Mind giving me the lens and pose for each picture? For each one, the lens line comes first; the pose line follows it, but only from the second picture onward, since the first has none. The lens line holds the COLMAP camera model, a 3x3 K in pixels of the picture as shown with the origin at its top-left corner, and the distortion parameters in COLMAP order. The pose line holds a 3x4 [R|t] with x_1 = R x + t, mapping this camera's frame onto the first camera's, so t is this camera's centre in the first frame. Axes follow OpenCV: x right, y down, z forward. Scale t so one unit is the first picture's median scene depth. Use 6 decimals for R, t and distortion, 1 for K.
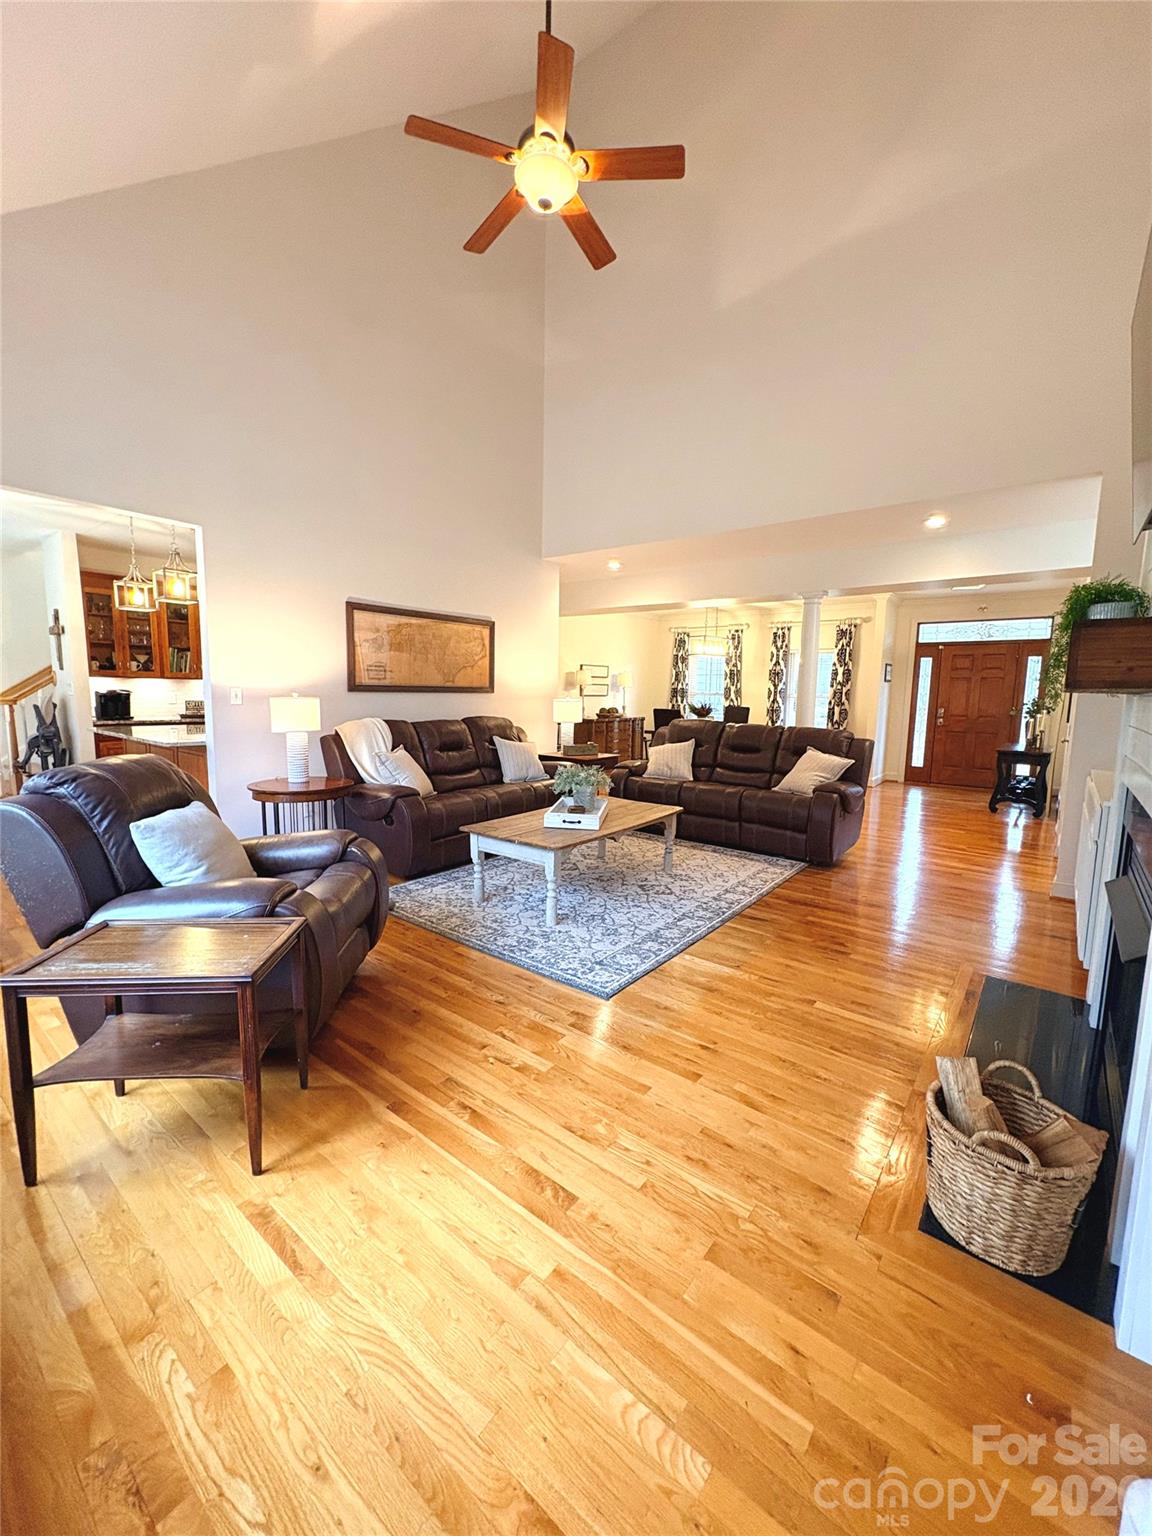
lens RADIAL K [[609.2, 0, 576.5], [0, 609.2, 767.7], [0, 0, 1]] dist [0.000217, -0.000014]
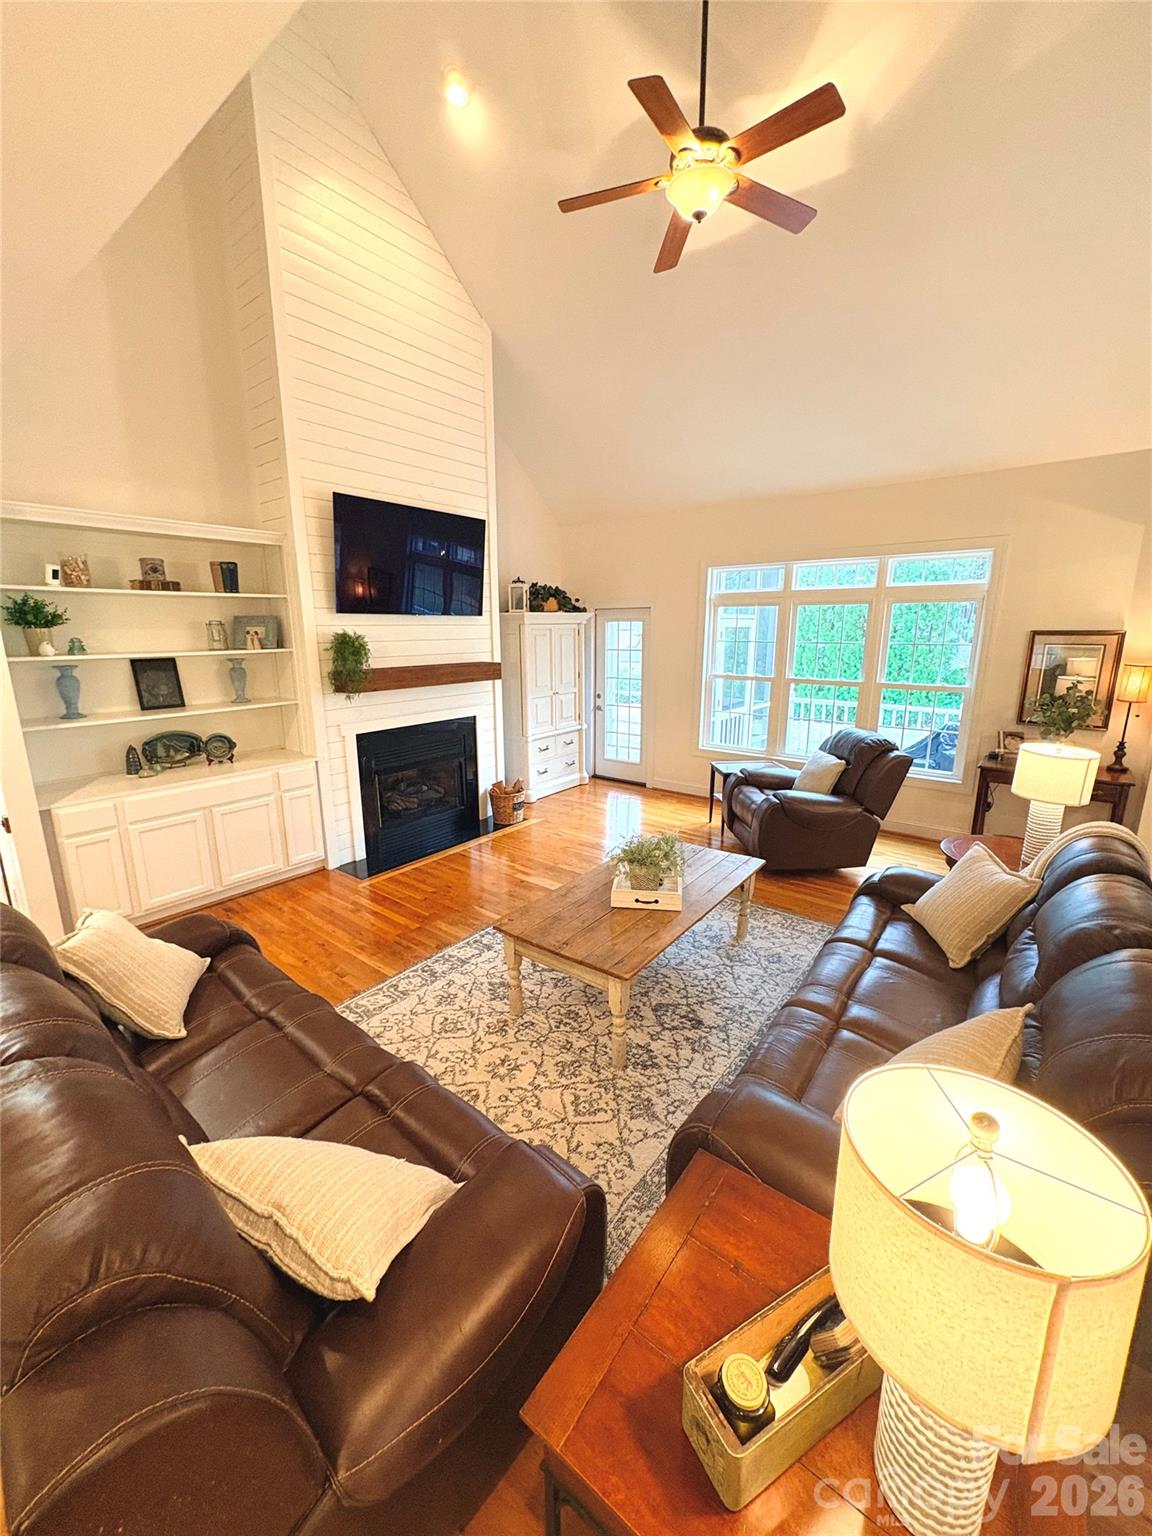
lens RADIAL K [[611.6, 0, 571.3], [0, 611.6, 770.5], [0, 0, 1]] dist [0.000172, 0.000004]
pose [[-0.999837, -0.016425, 0.007554, 0.171112], [-0.012712, 0.935823, 0.352242, -0.580148], [-0.012855, 0.352089, -0.935878, 2.900662]]
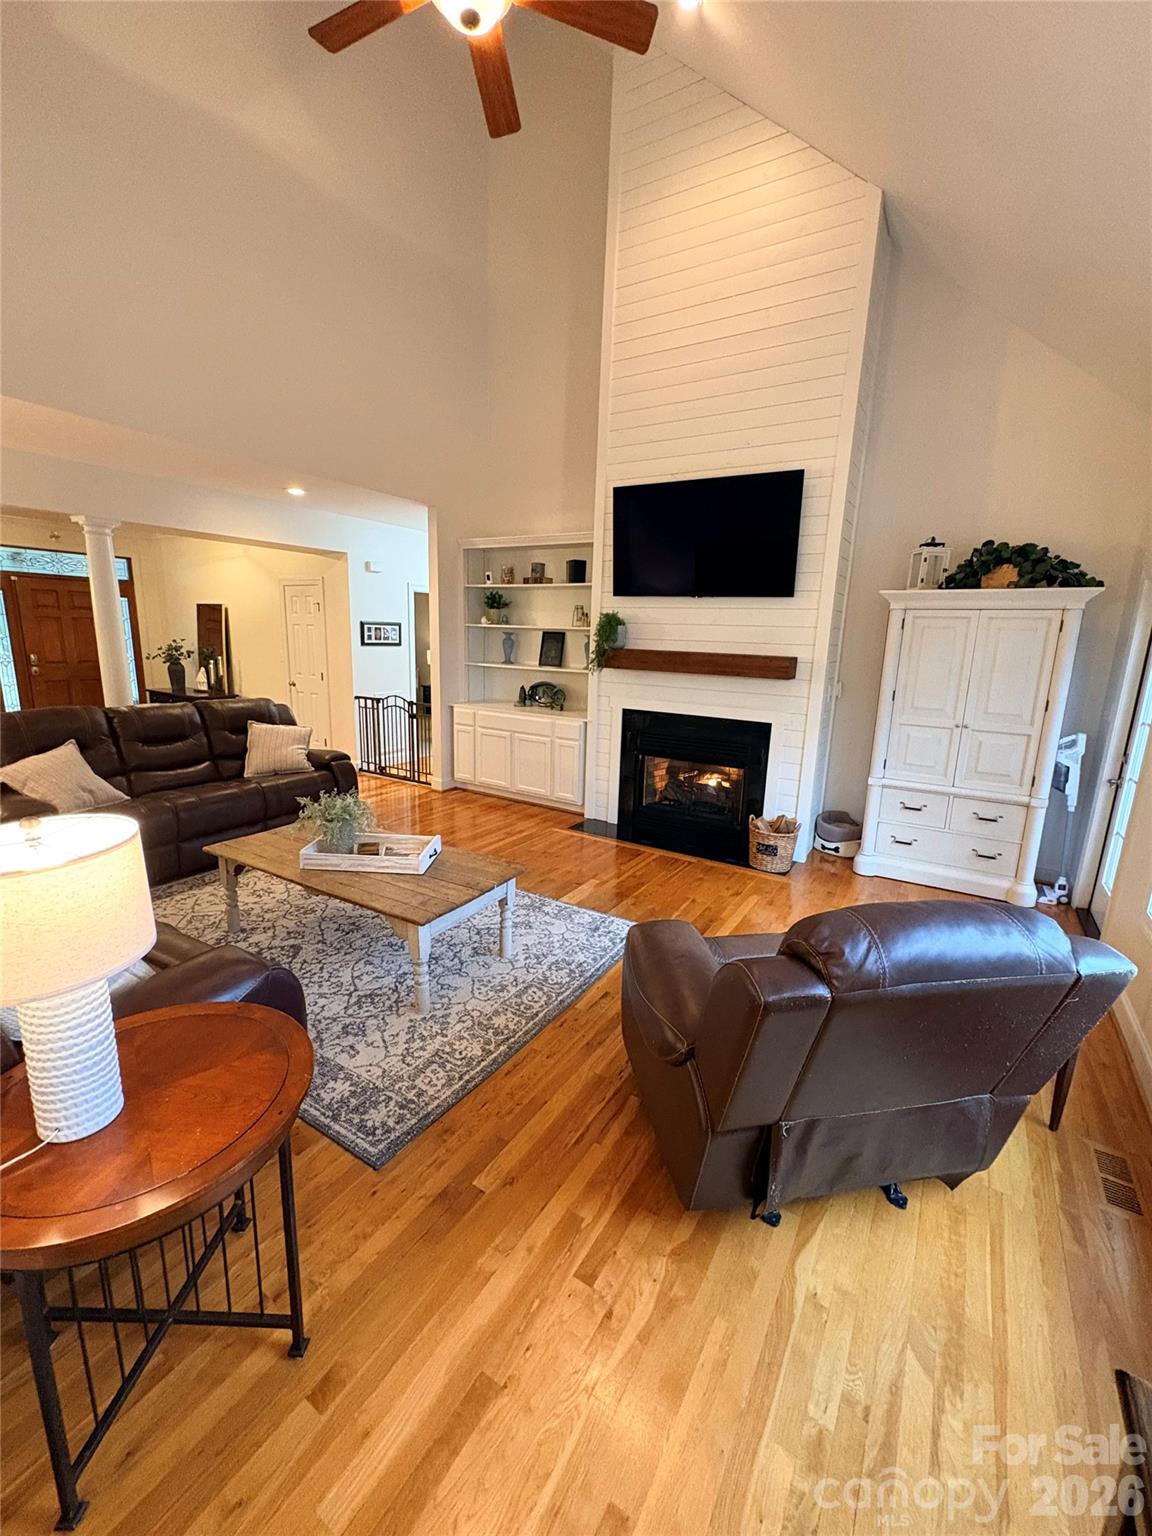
lens RADIAL K [[622.9, 0, 576.0], [0, 622.9, 768.0], [0, 0, 1]] dist [-0.000217, -0.000009]
pose [[-0.106728, -0.233440, 0.966496, -1.272513], [0.093504, 0.965384, 0.243497, -0.325764], [-0.989882, 0.116359, -0.081205, 1.362338]]
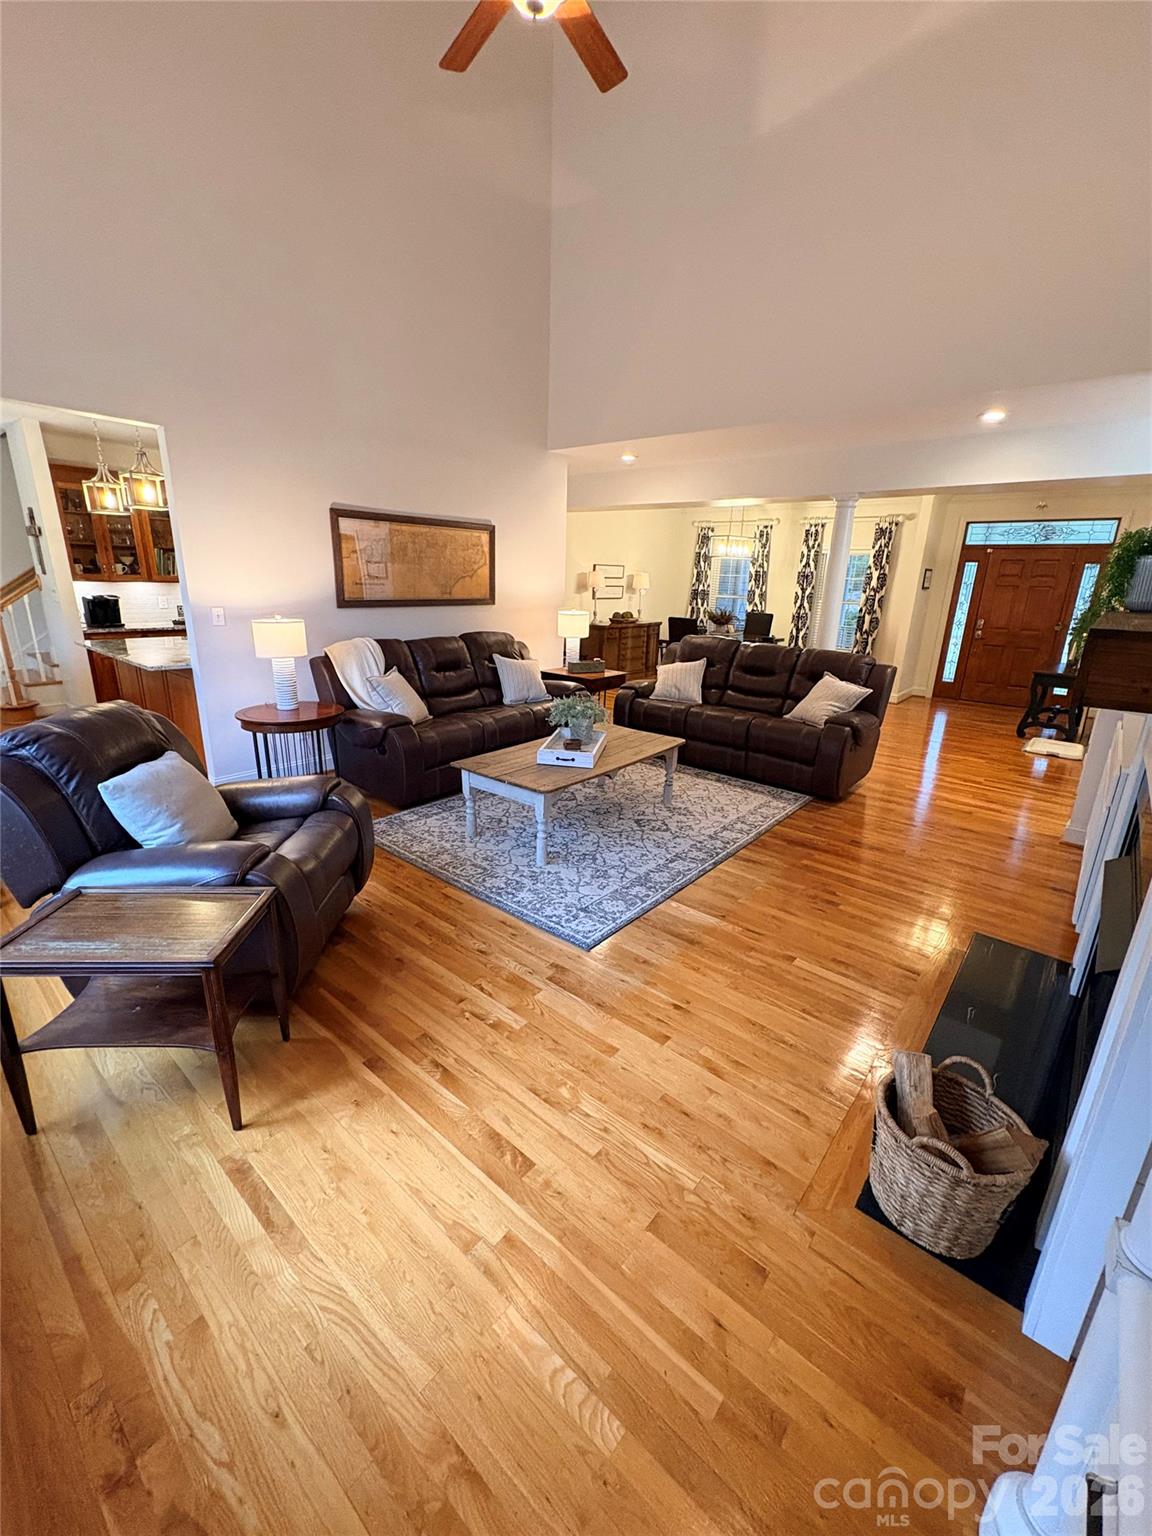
lens RADIAL K [[622.9, 0, 576.0], [0, 622.9, 768.0], [0, 0, 1]] dist [-0.000217, -0.000009]
pose [[0.999350, 0.020338, -0.029765, 0.061212], [-0.014955, 0.985149, 0.171051, -0.105789], [0.032802, -0.170495, 0.984812, 0.034671]]
